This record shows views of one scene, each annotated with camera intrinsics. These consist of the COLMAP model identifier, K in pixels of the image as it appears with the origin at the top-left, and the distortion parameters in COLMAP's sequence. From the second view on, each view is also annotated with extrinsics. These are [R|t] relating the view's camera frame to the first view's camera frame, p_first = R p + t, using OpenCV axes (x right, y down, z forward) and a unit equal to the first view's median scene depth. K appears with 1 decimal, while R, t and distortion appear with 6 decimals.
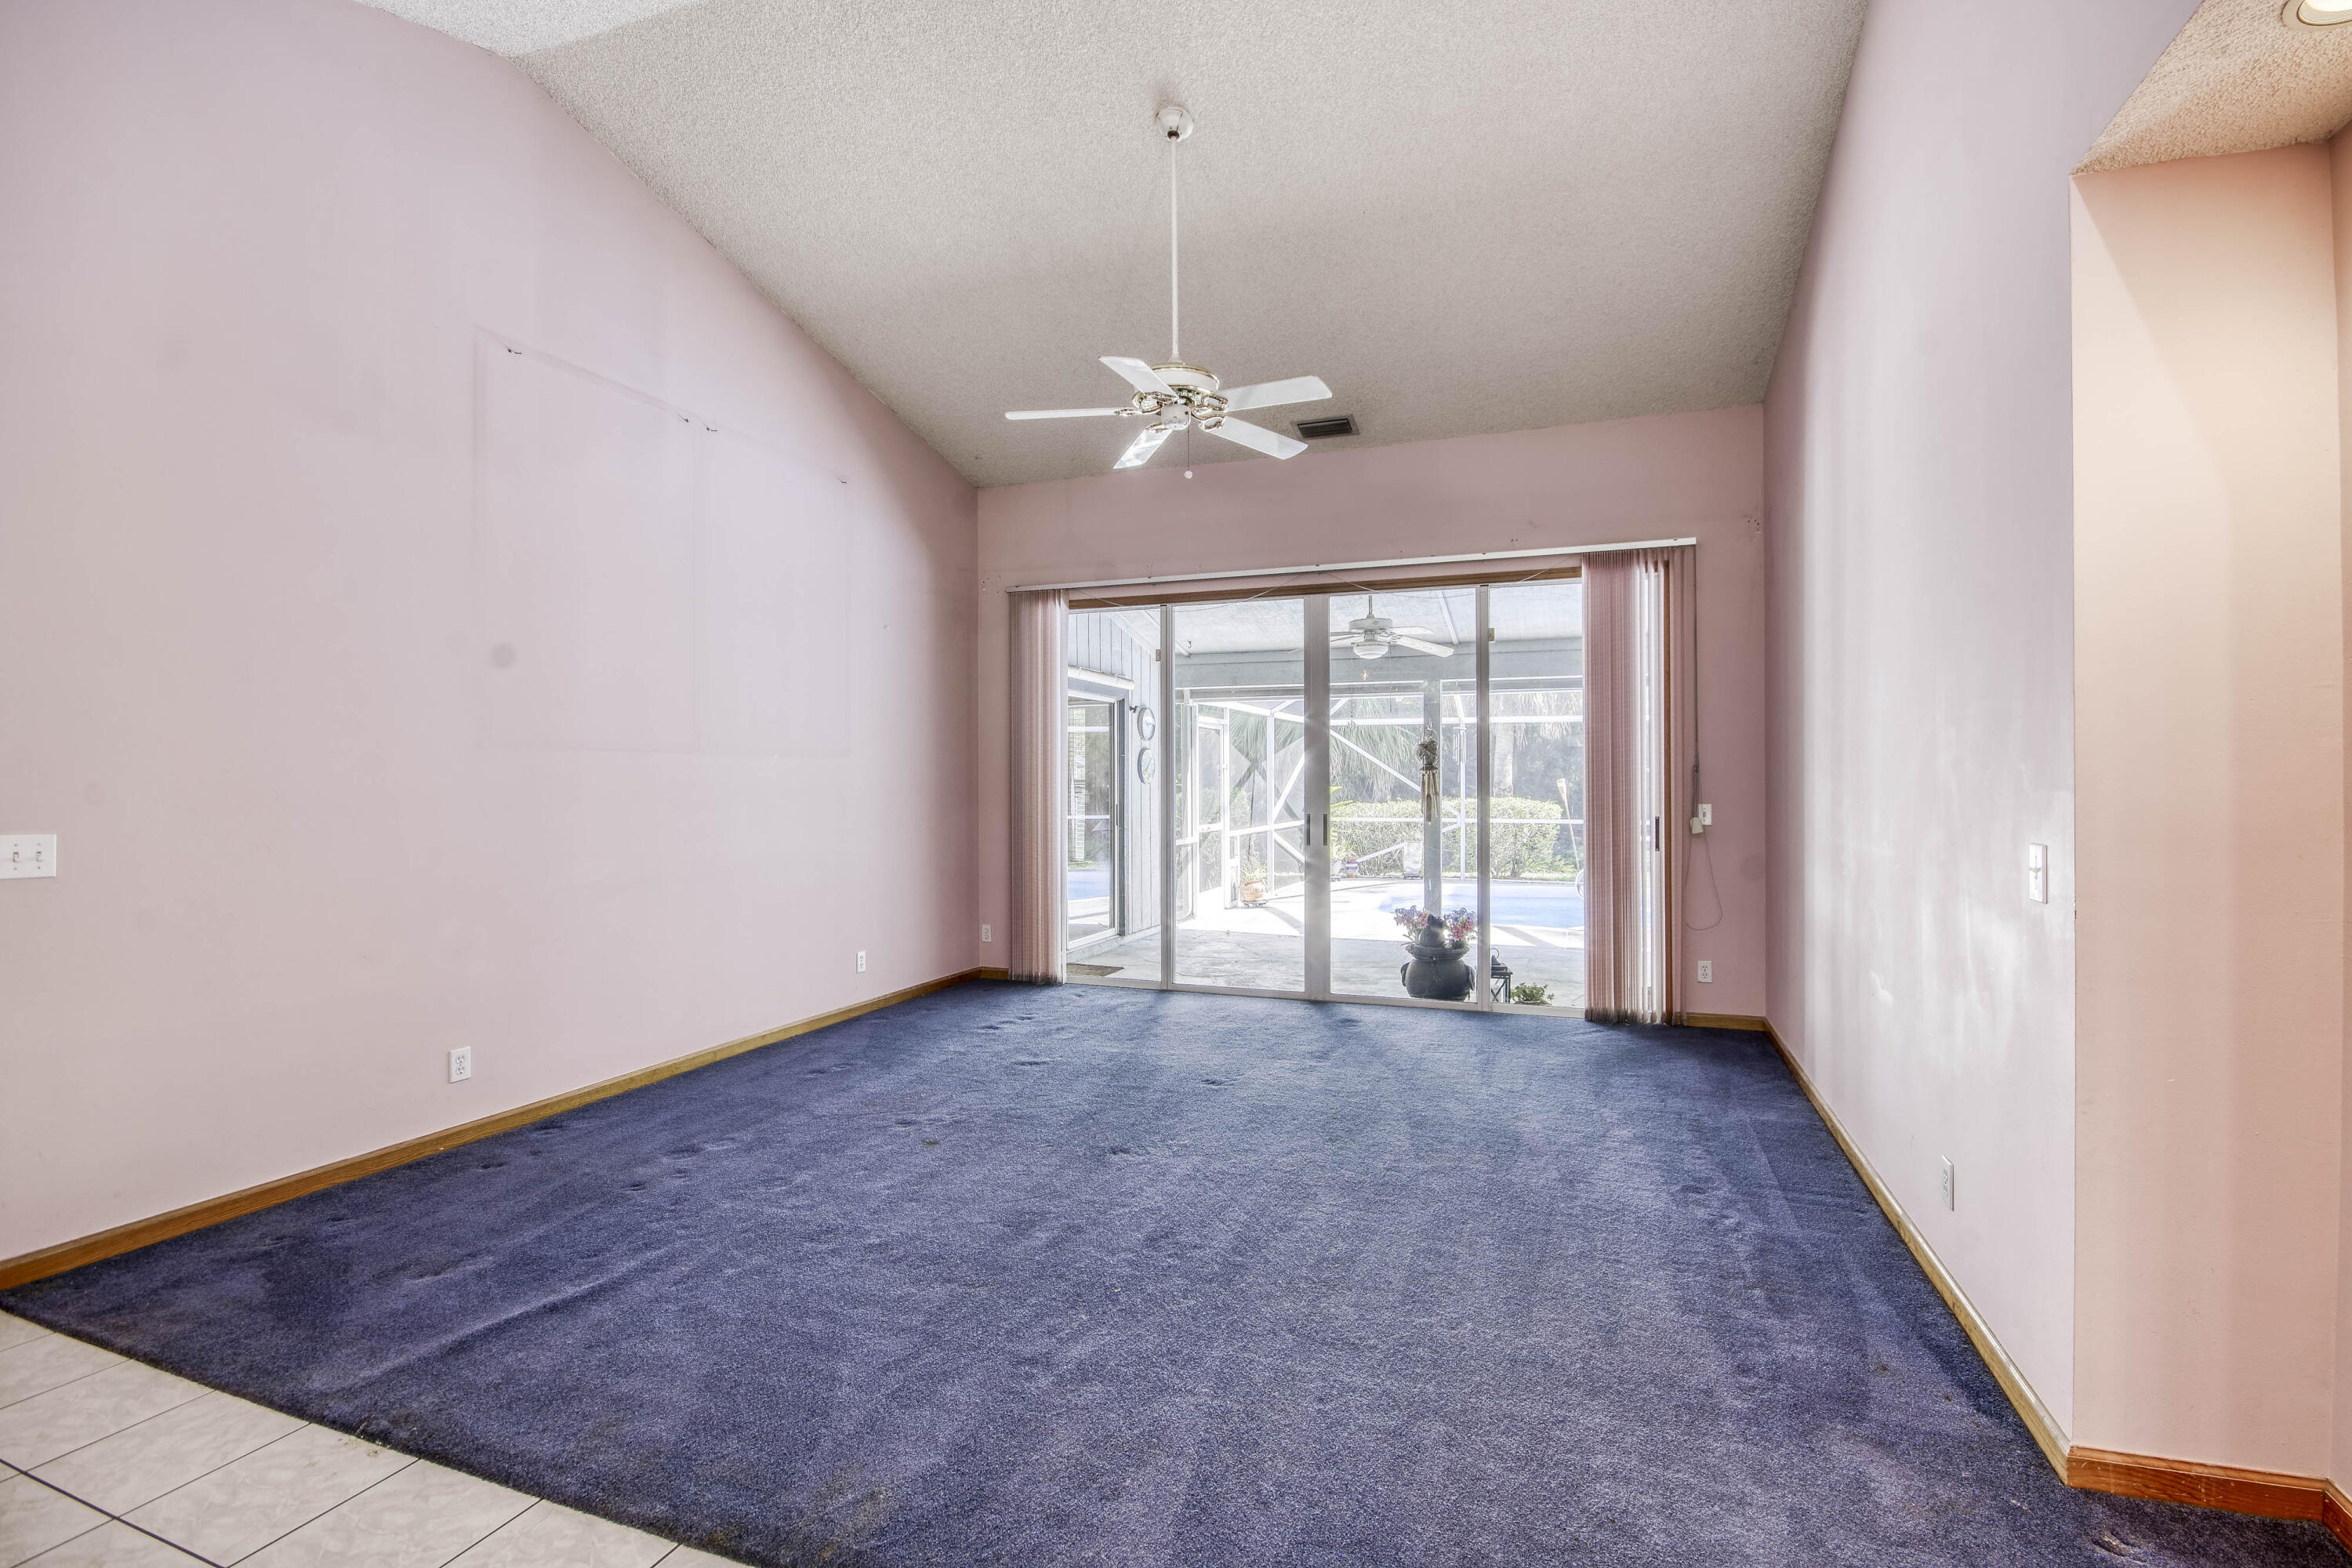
lens RADIAL K [[1046.9, 0, 1227.3], [0, 1046.9, 774.1], [0, 0, 1]] dist [-0.001631, 0.000336]
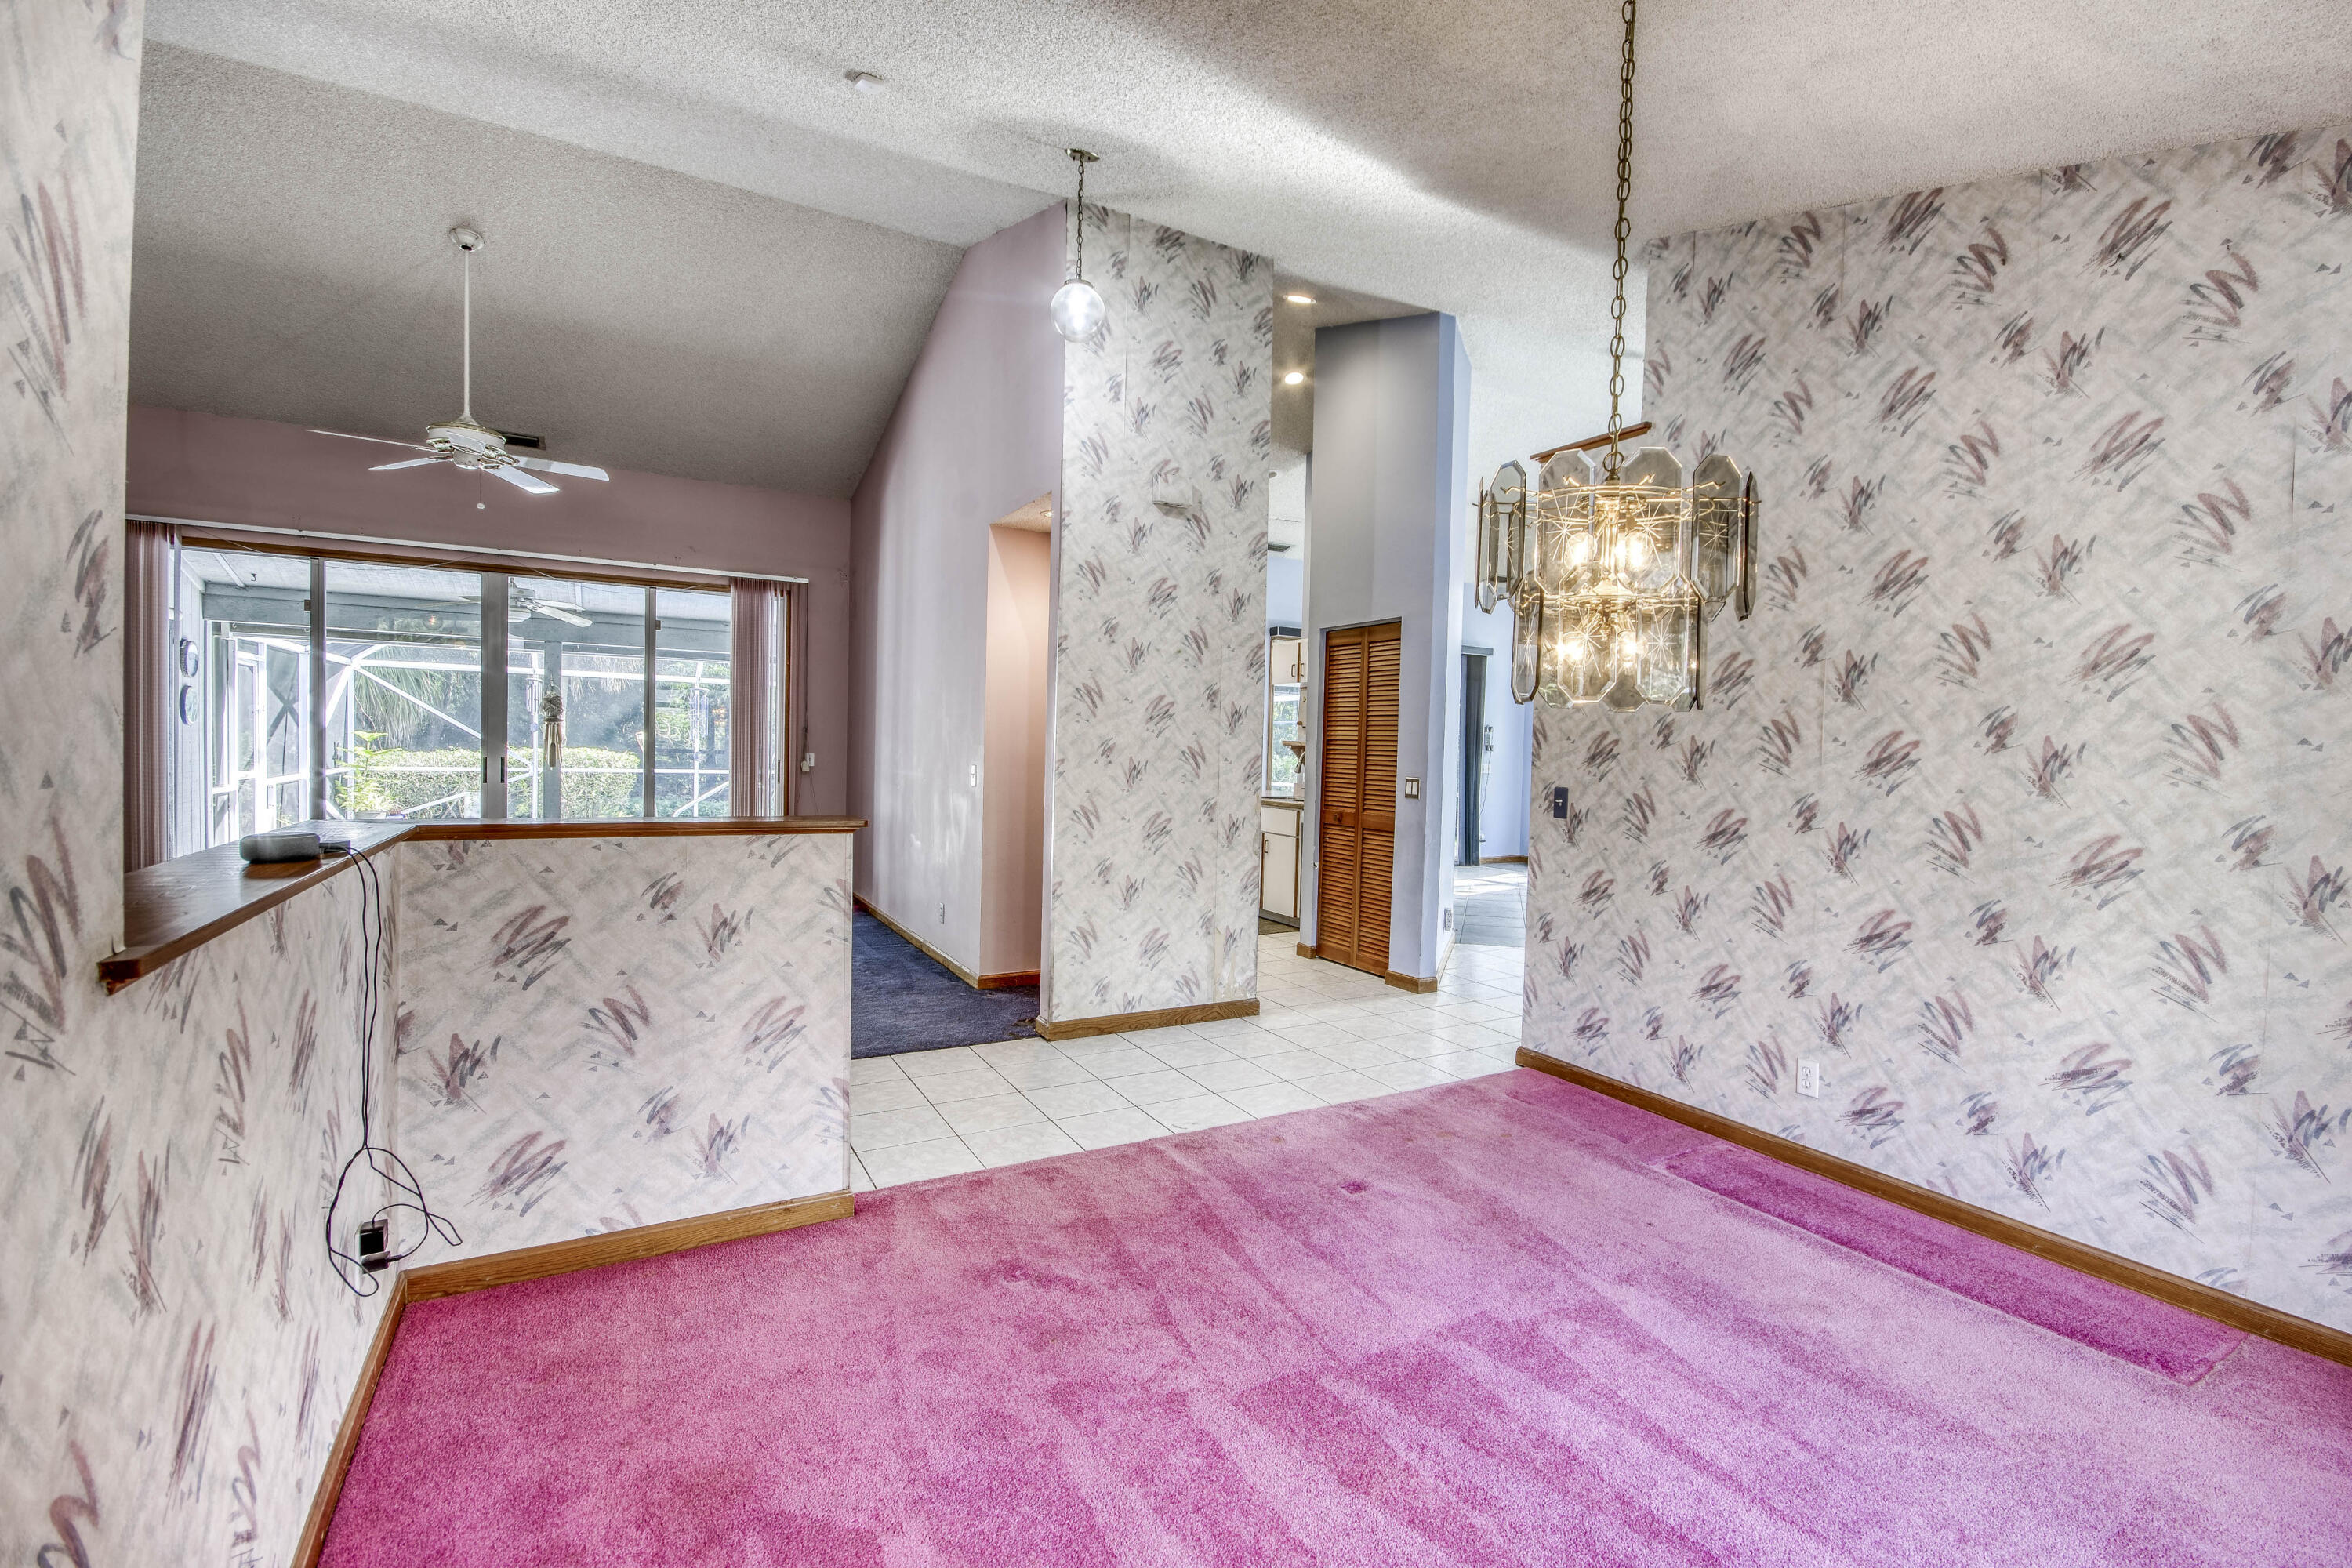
lens RADIAL K [[1046.9, 0, 1227.3], [0, 1046.9, 774.1], [0, 0, 1]] dist [-0.001631, 0.000336]
pose [[0.644428, -0.001198, 0.764664, -0.325401], [-0.031002, 0.999136, 0.027693, -0.001584], [-0.764036, -0.041552, 0.643834, -0.463939]]
